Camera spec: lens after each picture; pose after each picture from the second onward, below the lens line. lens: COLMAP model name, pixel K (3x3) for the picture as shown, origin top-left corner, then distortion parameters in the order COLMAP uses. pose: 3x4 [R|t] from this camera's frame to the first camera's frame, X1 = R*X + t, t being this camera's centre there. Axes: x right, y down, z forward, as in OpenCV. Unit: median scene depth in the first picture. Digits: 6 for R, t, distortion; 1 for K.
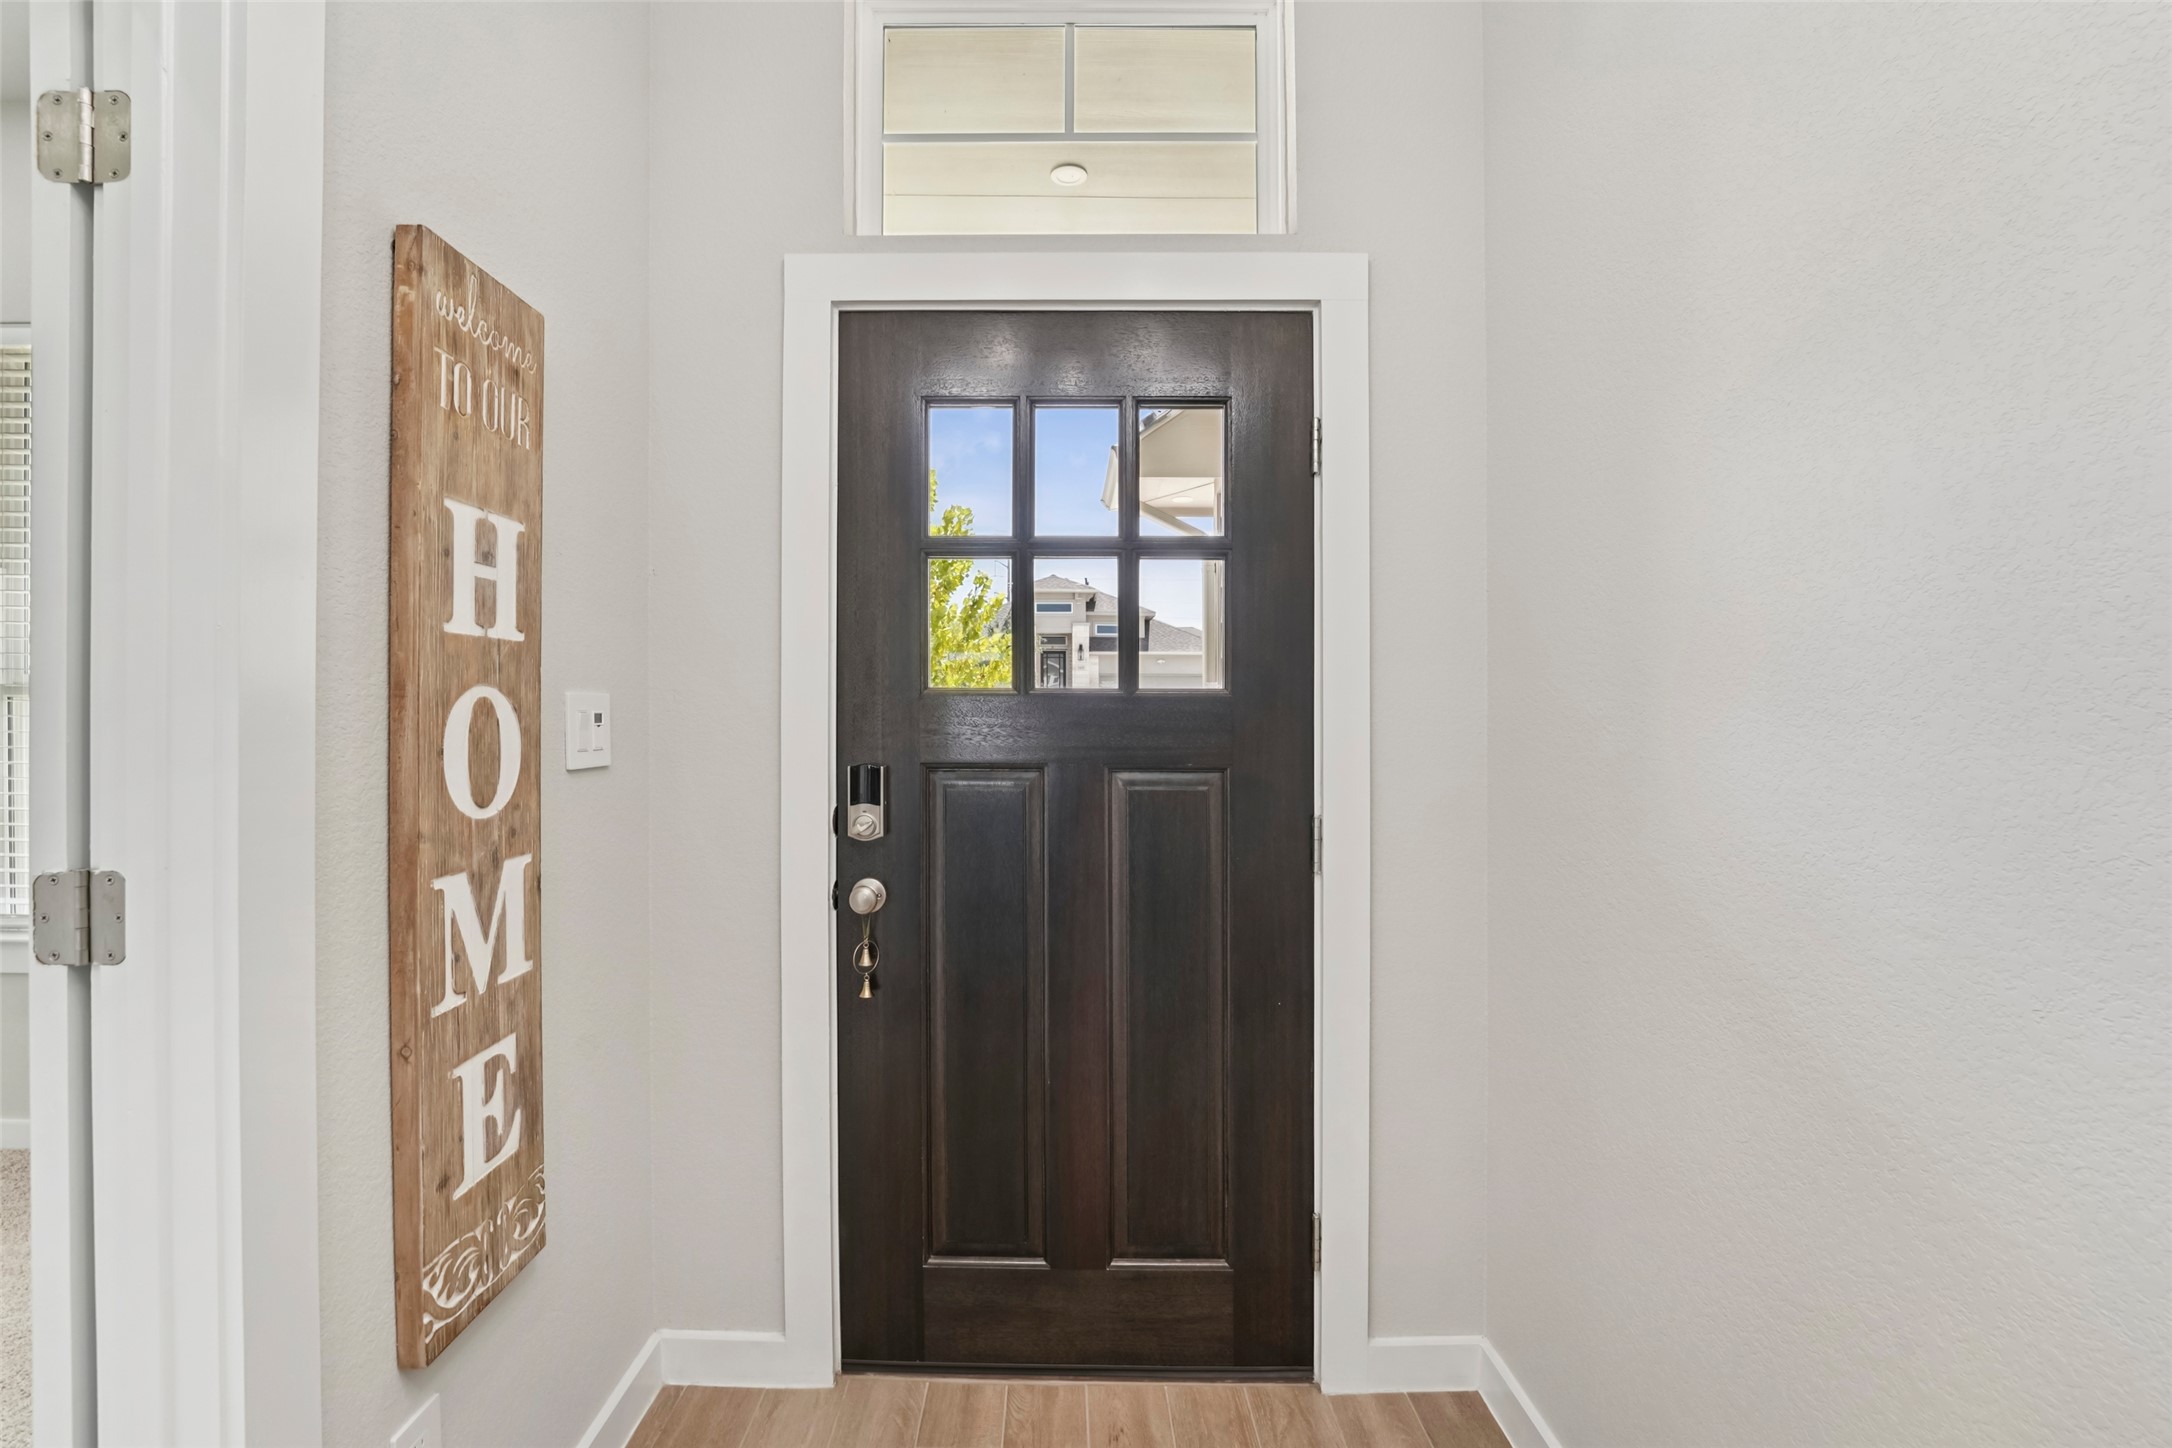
lens RADIAL K [[896.7, 0, 1086.9], [0, 896.7, 728.3], [0, 0, 1]] dist [-0.020136, 0.002806]
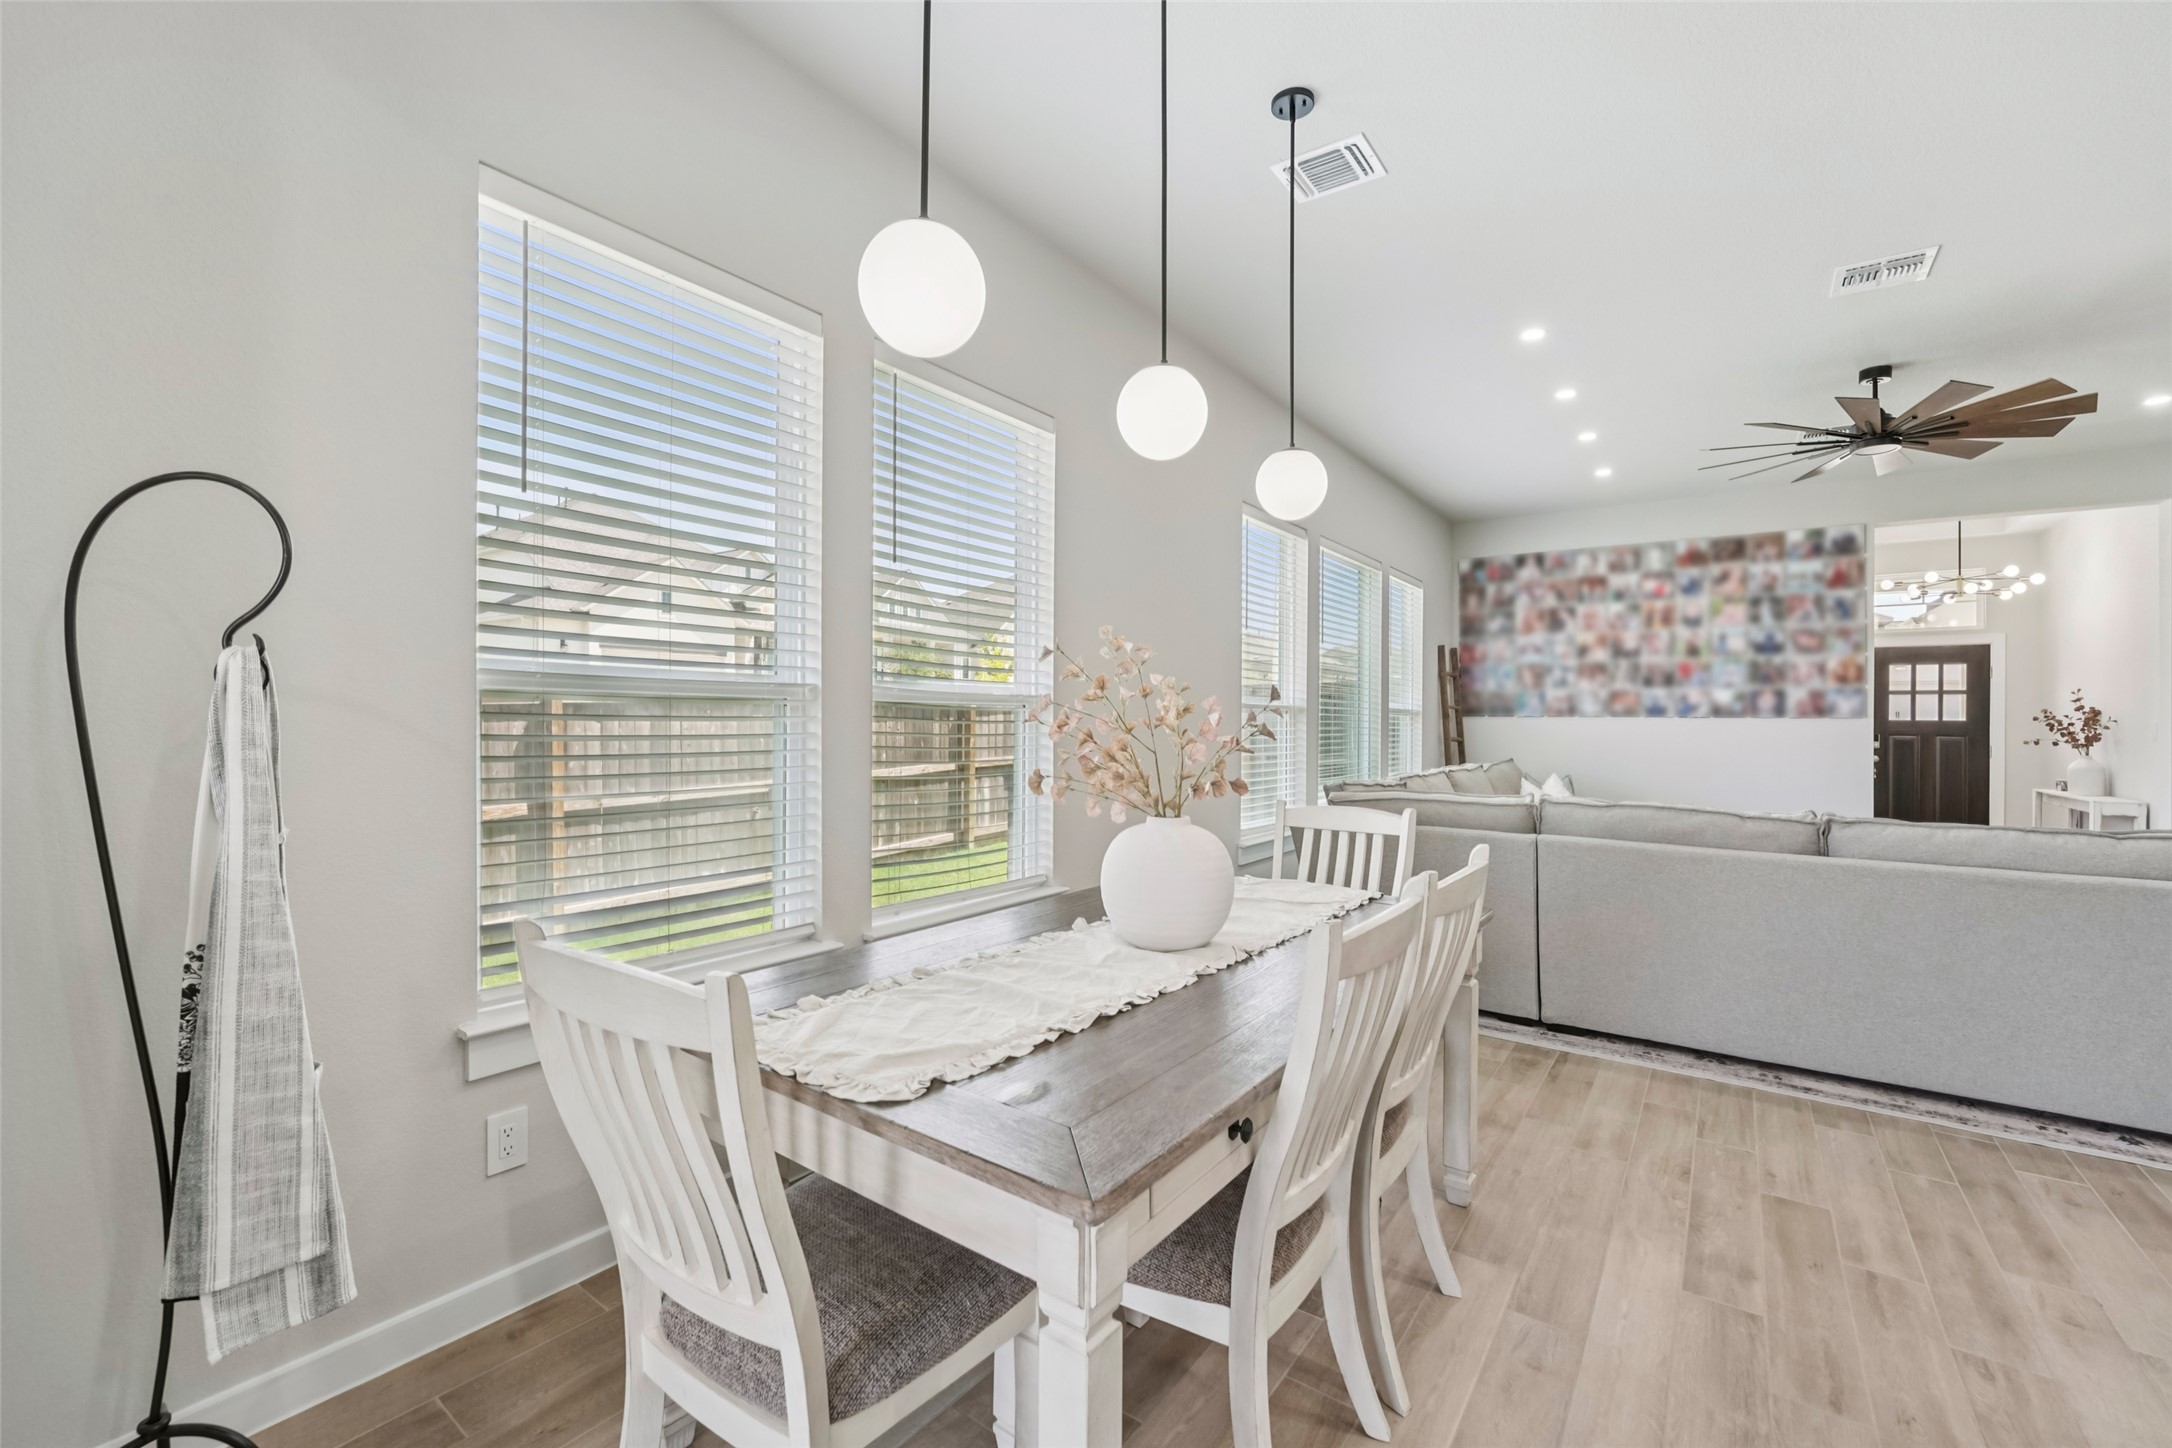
lens RADIAL K [[896.7, 0, 1092.1], [0, 896.7, 715.2], [0, 0, 1]] dist [-0.020136, 0.002806]
pose [[0.820013, 0.001529, -0.572343, -1.029526], [-0.006784, 0.999952, -0.007047, -0.006364], [0.572305, 0.009661, 0.819984, -5.803256]]
